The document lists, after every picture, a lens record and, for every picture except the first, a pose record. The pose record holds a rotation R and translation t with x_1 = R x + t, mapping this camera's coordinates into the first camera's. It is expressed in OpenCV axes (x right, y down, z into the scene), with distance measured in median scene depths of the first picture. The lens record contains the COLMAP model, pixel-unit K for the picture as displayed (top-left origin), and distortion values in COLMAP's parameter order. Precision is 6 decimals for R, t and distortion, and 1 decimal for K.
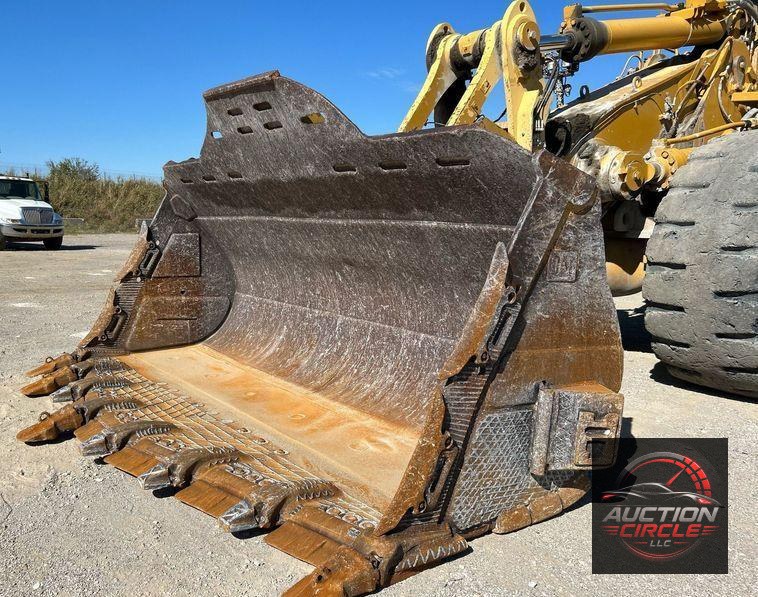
lens RADIAL K [[689.1, 0, 319.8], [0, 689.1, 329.9], [0, 0, 1]] dist [-0.002501, 0.037971]
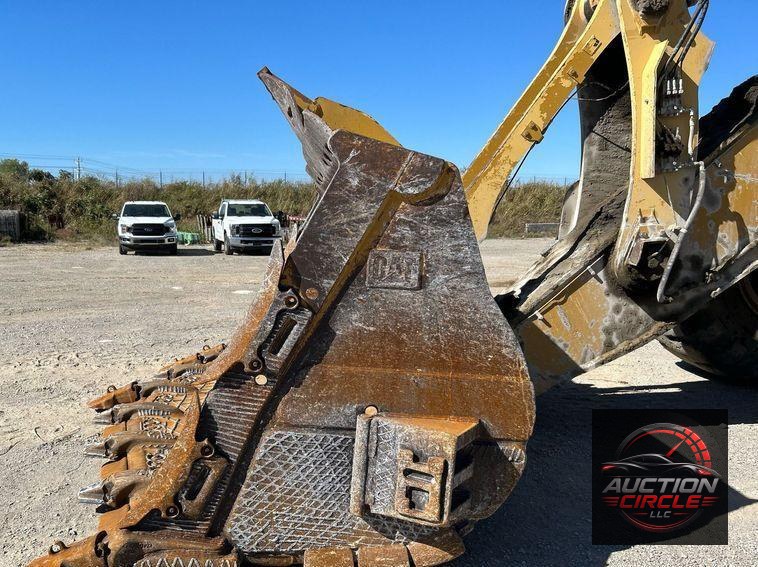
lens RADIAL K [[707.0, 0, 303.4], [0, 707.0, 341.8], [0, 0, 1]] dist [0.041641, 0.000000]
pose [[0.825699, 0.082235, -0.558084, 0.743679], [-0.080956, 0.996351, 0.027039, -0.020110], [0.558271, 0.022854, 0.829344, 0.240498]]
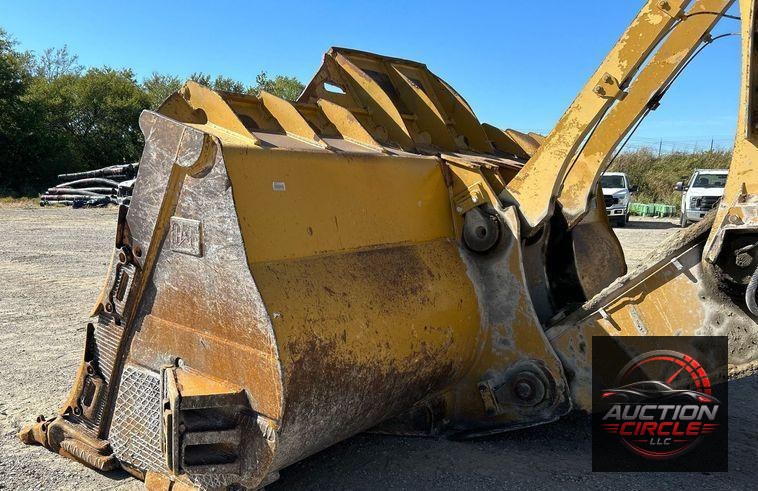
lens RADIAL K [[654.5, 0, 323.8], [0, 654.5, 322.2], [0, 0, 1]] dist [0.081686, -0.067052]
pose [[0.271830, 0.184451, -0.944503, 1.234931], [-0.168764, 0.975387, 0.141911, -0.135583], [0.947432, 0.120822, 0.296268, 0.932802]]
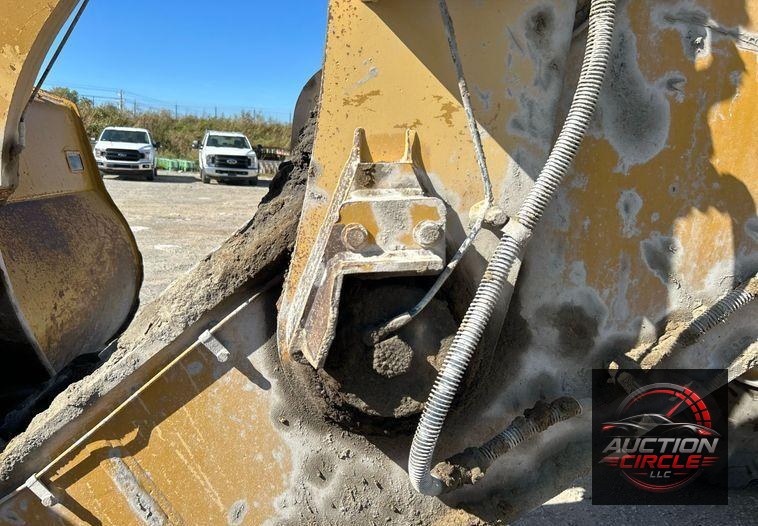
lens RADIAL K [[571.2, 0, 372.5], [0, 571.2, 287.9], [0, 0, 1]] dist [0.031533, -0.048200]
pose [[0.865720, 0.142418, -0.479839, 0.637715], [-0.123337, 0.989803, 0.071255, -0.234000], [0.485095, -0.002505, 0.874458, 1.489497]]
